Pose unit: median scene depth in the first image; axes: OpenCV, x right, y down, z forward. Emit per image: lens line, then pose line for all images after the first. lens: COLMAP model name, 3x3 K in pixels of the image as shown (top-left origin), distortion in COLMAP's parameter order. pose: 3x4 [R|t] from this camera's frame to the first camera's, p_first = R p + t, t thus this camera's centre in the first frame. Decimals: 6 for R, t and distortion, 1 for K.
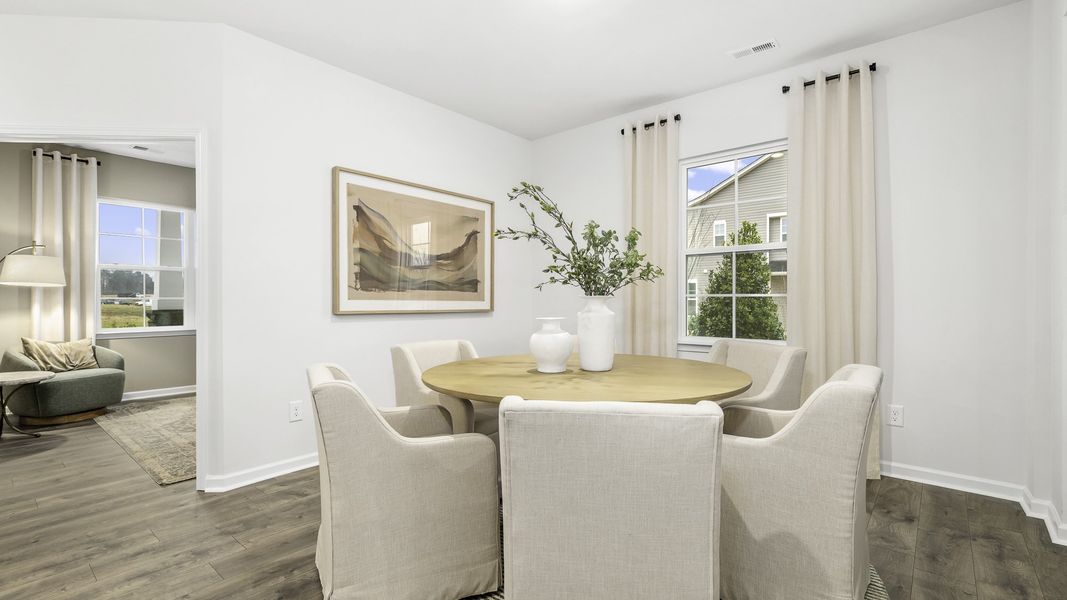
lens RADIAL K [[475.6, 0, 535.3], [0, 475.6, 292.3], [0, 0, 1]] dist [-0.002365, 0.000931]
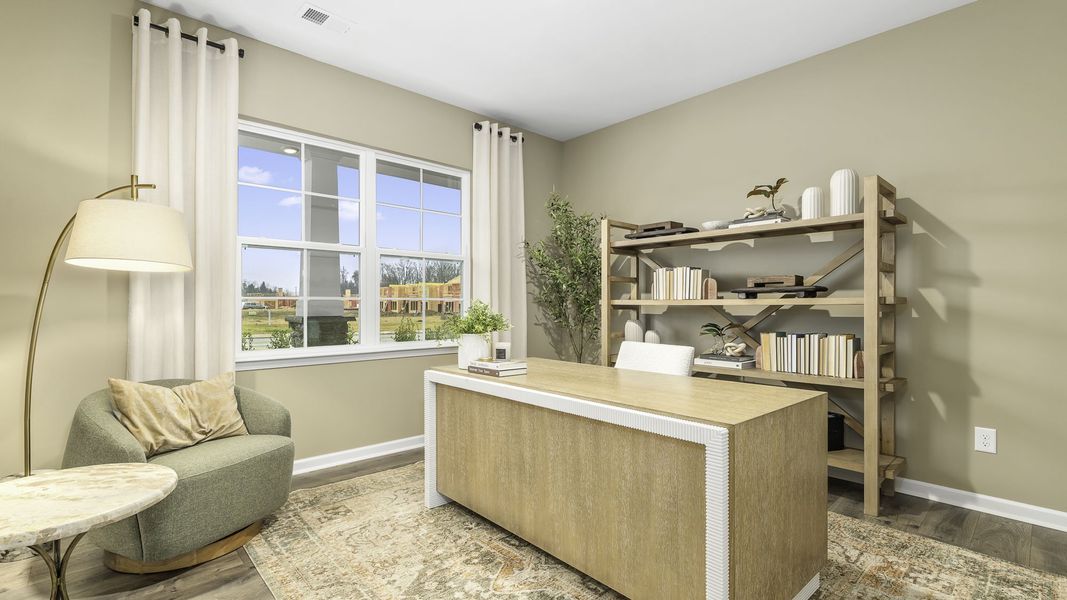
lens RADIAL K [[475.6, 0, 531.3], [0, 475.6, 306.5], [0, 0, 1]] dist [-0.002365, 0.000931]
pose [[0.992524, 0.009316, -0.121698, -0.569193], [-0.008830, 0.999951, 0.004533, 0.019040], [0.121734, -0.003425, 0.992557, 0.544674]]
